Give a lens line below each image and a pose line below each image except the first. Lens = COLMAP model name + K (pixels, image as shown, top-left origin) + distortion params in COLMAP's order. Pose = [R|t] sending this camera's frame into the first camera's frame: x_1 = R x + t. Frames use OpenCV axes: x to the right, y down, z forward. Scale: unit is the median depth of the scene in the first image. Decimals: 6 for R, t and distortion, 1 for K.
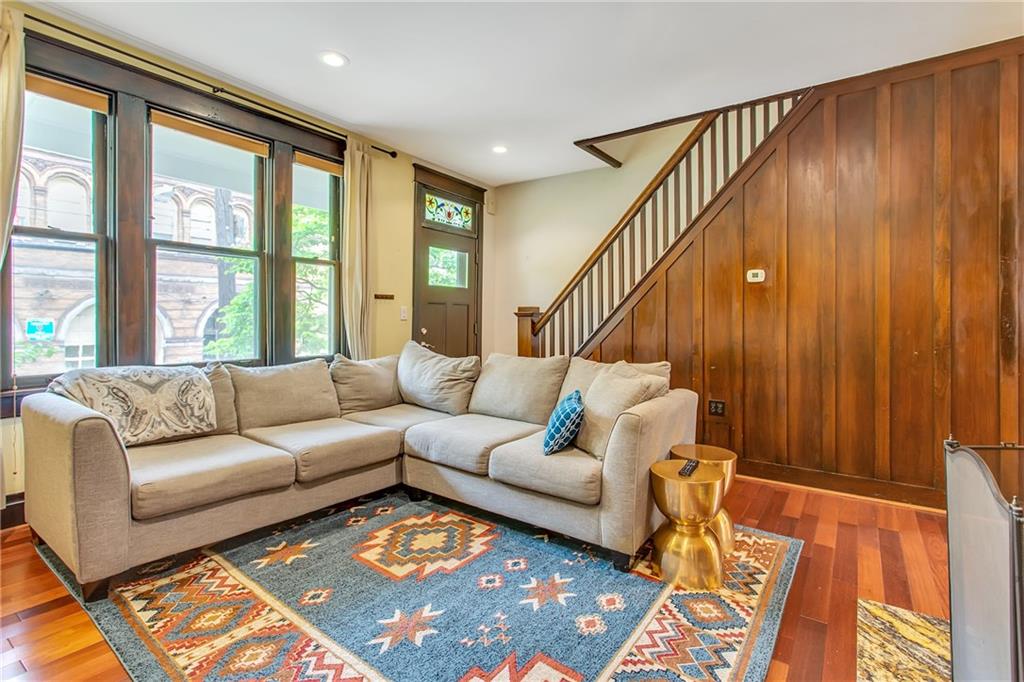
lens RADIAL K [[493.5, 0, 502.8], [0, 493.5, 319.1], [0, 0, 1]] dist [0.006453, 0.000564]
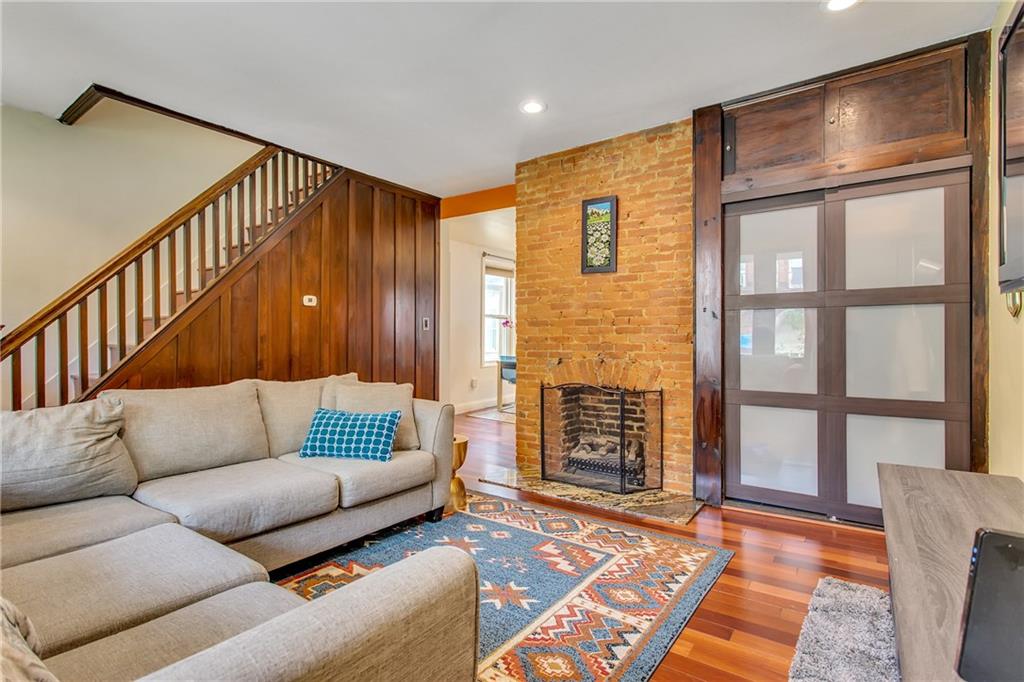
lens RADIAL K [[493.5, 0, 512.9], [0, 493.5, 340.4], [0, 0, 1]] dist [0.006453, 0.000564]
pose [[-0.017643, -0.009675, 0.999798, -0.795317], [-0.009626, 0.999908, 0.009507, -0.006442], [-0.999798, -0.009457, -0.017734, 0.576021]]
